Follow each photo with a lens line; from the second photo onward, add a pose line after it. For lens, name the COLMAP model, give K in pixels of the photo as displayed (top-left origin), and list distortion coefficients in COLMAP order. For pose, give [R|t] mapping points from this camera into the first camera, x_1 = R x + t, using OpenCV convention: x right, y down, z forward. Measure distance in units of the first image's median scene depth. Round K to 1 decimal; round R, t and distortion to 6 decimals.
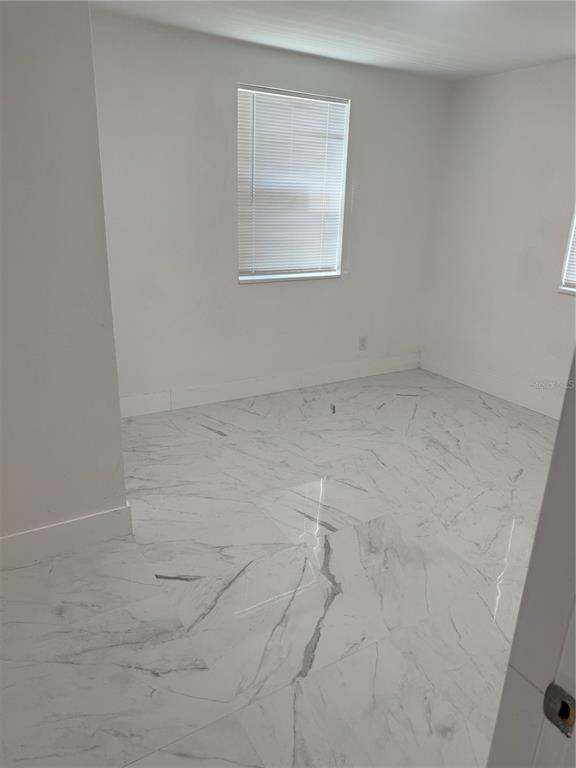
lens RADIAL K [[534.1, 0, 288.0], [0, 534.1, 384.0], [0, 0, 1]] dist [0.157463, -0.260701]
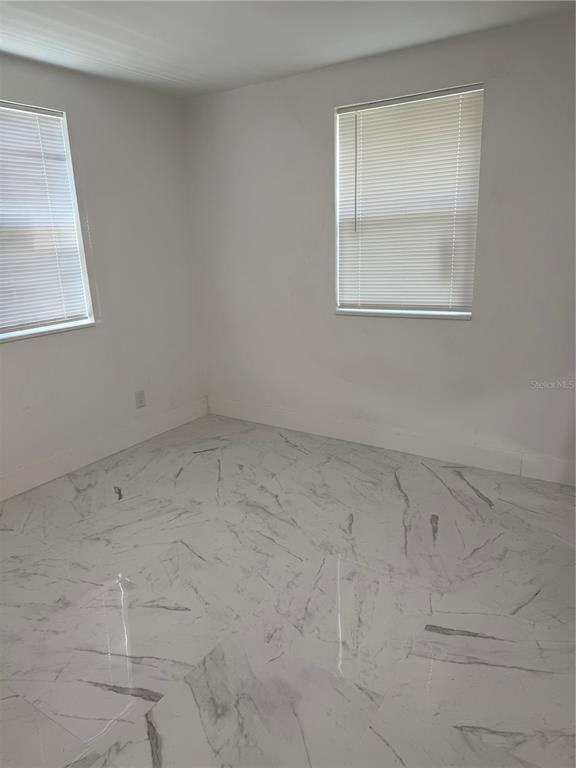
lens RADIAL K [[534.1, 0, 288.0], [0, 534.1, 384.0], [0, 0, 1]] dist [0.157463, -0.260701]
pose [[0.899333, -0.173021, 0.401577, 0.017426], [0.199045, 0.979705, -0.023652, -0.042301], [-0.389335, 0.101203, 0.915520, 0.179148]]
